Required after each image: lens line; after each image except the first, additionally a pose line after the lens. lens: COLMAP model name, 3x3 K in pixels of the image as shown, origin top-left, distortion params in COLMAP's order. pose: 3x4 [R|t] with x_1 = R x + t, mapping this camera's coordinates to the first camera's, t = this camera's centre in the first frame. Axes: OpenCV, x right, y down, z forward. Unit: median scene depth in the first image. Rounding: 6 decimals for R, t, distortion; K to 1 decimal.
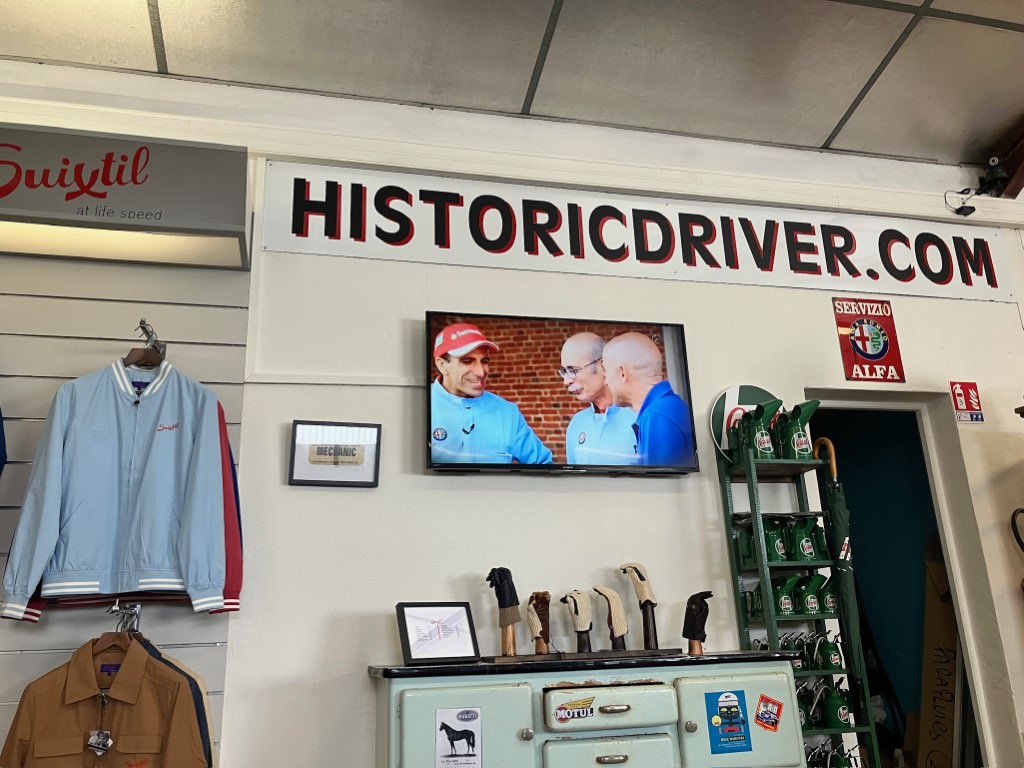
lens RADIAL K [[847.7, 0, 513.6], [0, 847.7, 384.1], [0, 0, 1]] dist [-0.005471, -0.000433]
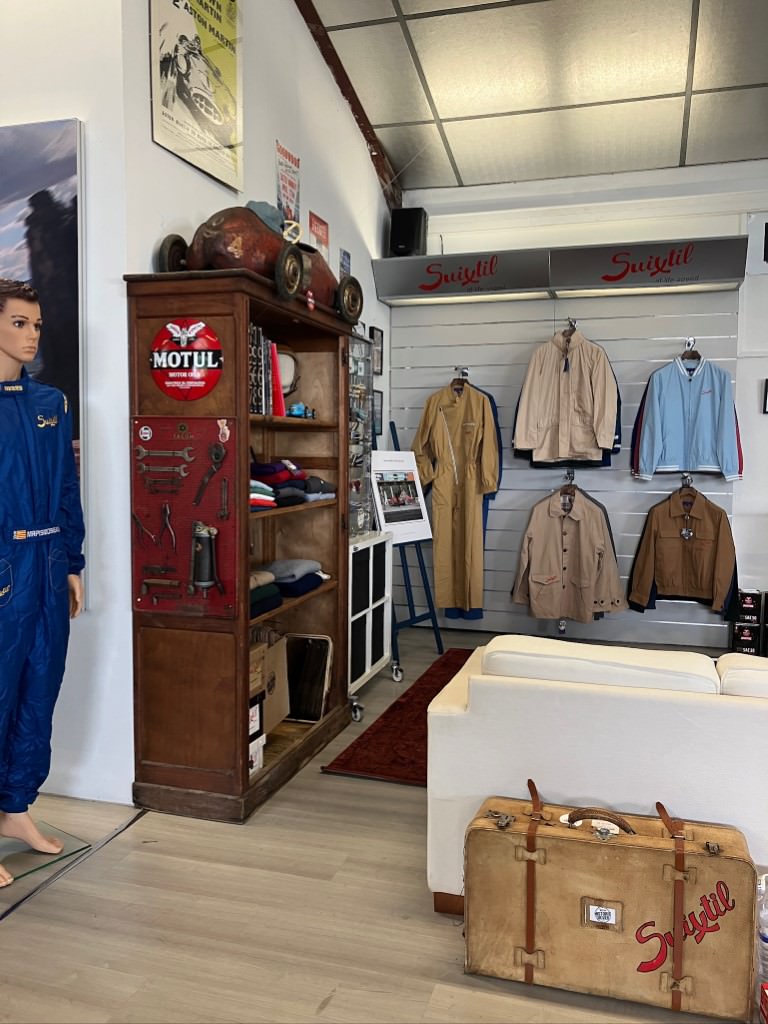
lens RADIAL K [[847.7, 0, 385.4], [0, 847.7, 510.1], [0, 0, 1]] dist [-0.005471, -0.000433]
pose [[0.859651, 0.077782, -0.504926, -0.021982], [0.117909, 0.931452, 0.344230, -0.469580], [0.497089, -0.355453, 0.791552, -1.078790]]
